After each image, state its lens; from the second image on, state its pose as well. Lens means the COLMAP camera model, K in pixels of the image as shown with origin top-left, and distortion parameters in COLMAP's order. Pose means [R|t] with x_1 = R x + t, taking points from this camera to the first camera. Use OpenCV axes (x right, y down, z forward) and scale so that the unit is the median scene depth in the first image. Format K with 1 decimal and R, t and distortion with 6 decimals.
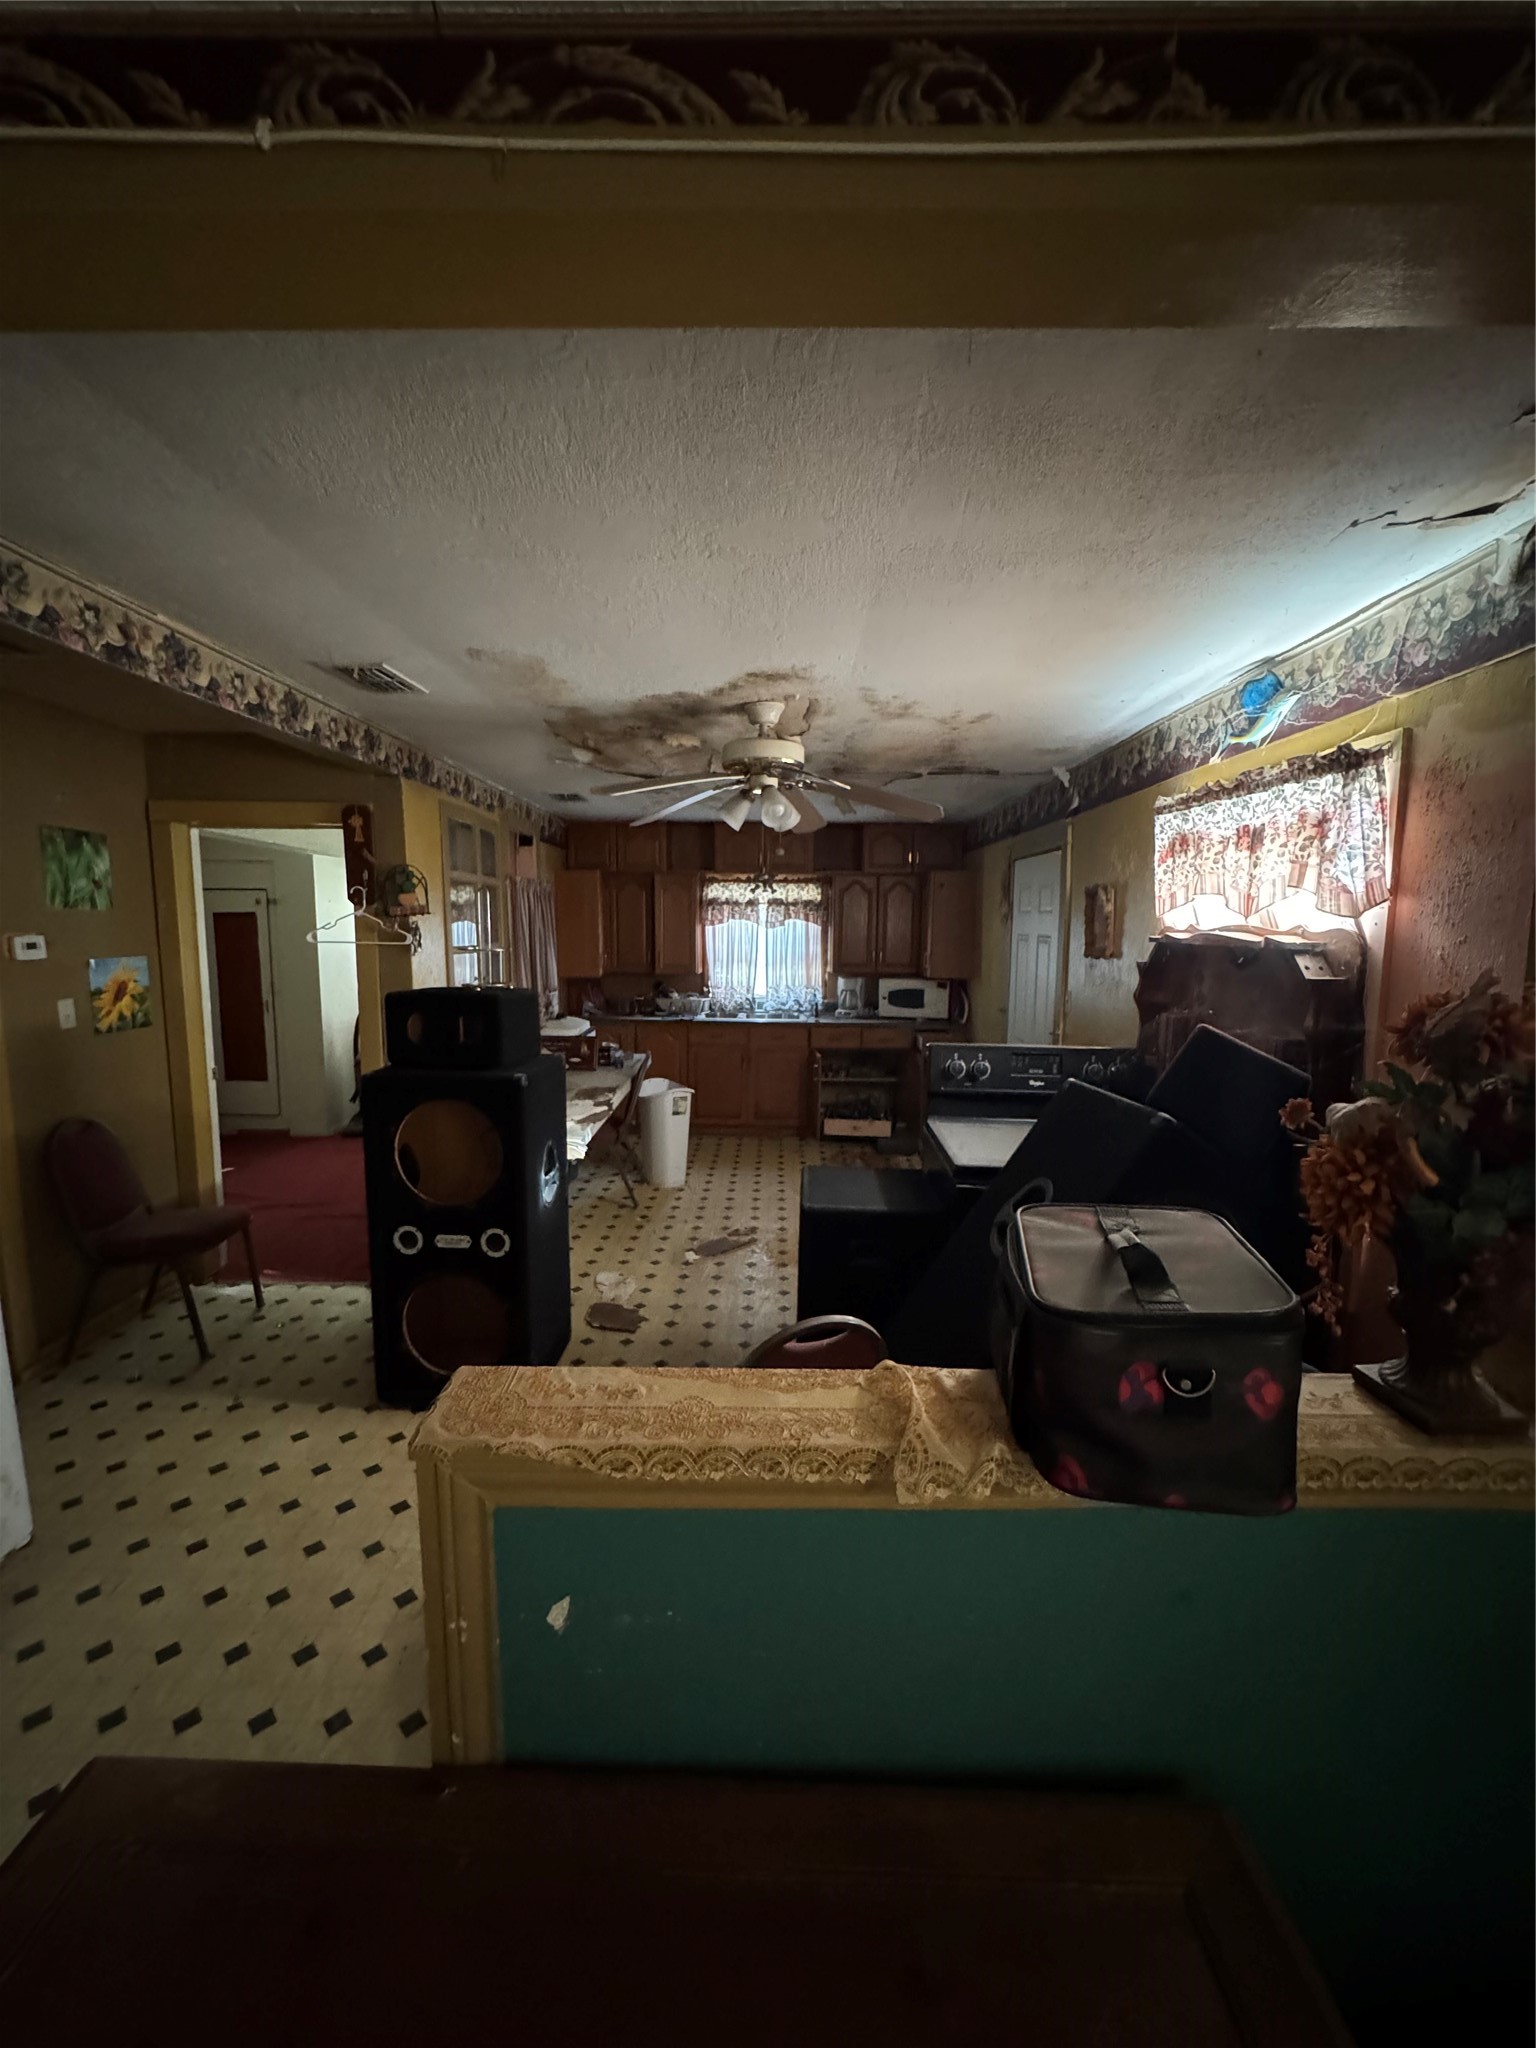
lens RADIAL K [[816.3, 0, 763.3], [0, 816.3, 1022.0], [0, 0, 1]] dist [-0.001163, 0.000004]
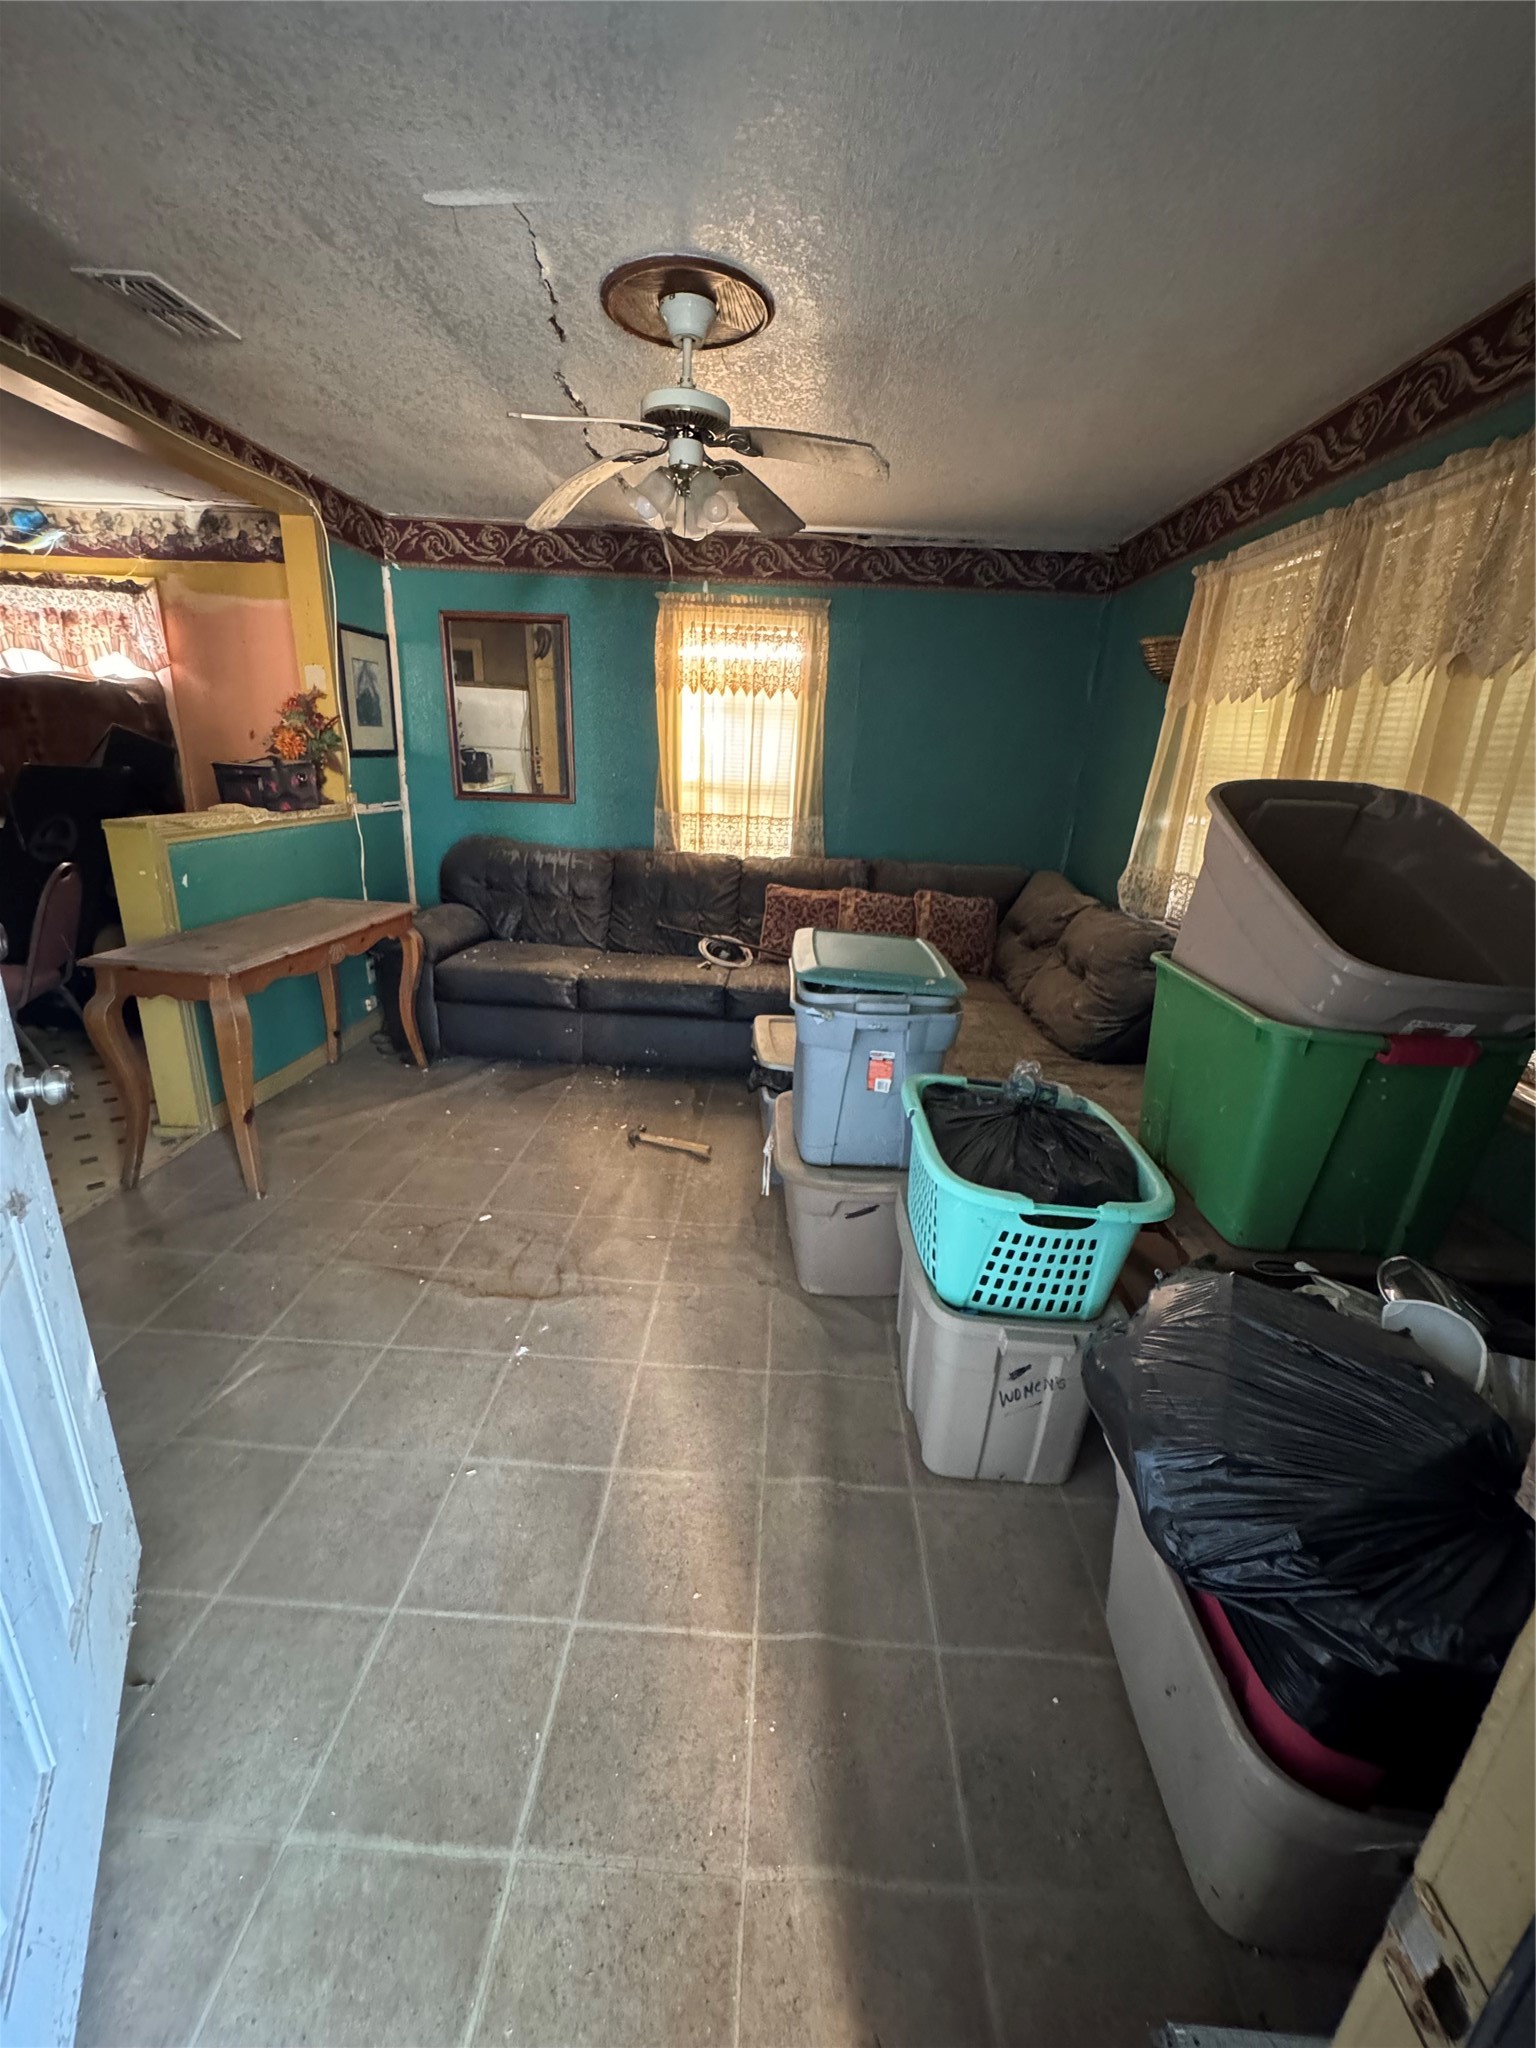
lens RADIAL K [[816.3, 0, 765.7], [0, 816.3, 1021.7], [0, 0, 1]] dist [-0.001163, 0.000004]
pose [[0.033445, -0.314863, 0.948548, -1.452590], [0.072961, 0.947315, 0.311882, 0.179393], [-0.996774, 0.058776, 0.054656, -0.606141]]
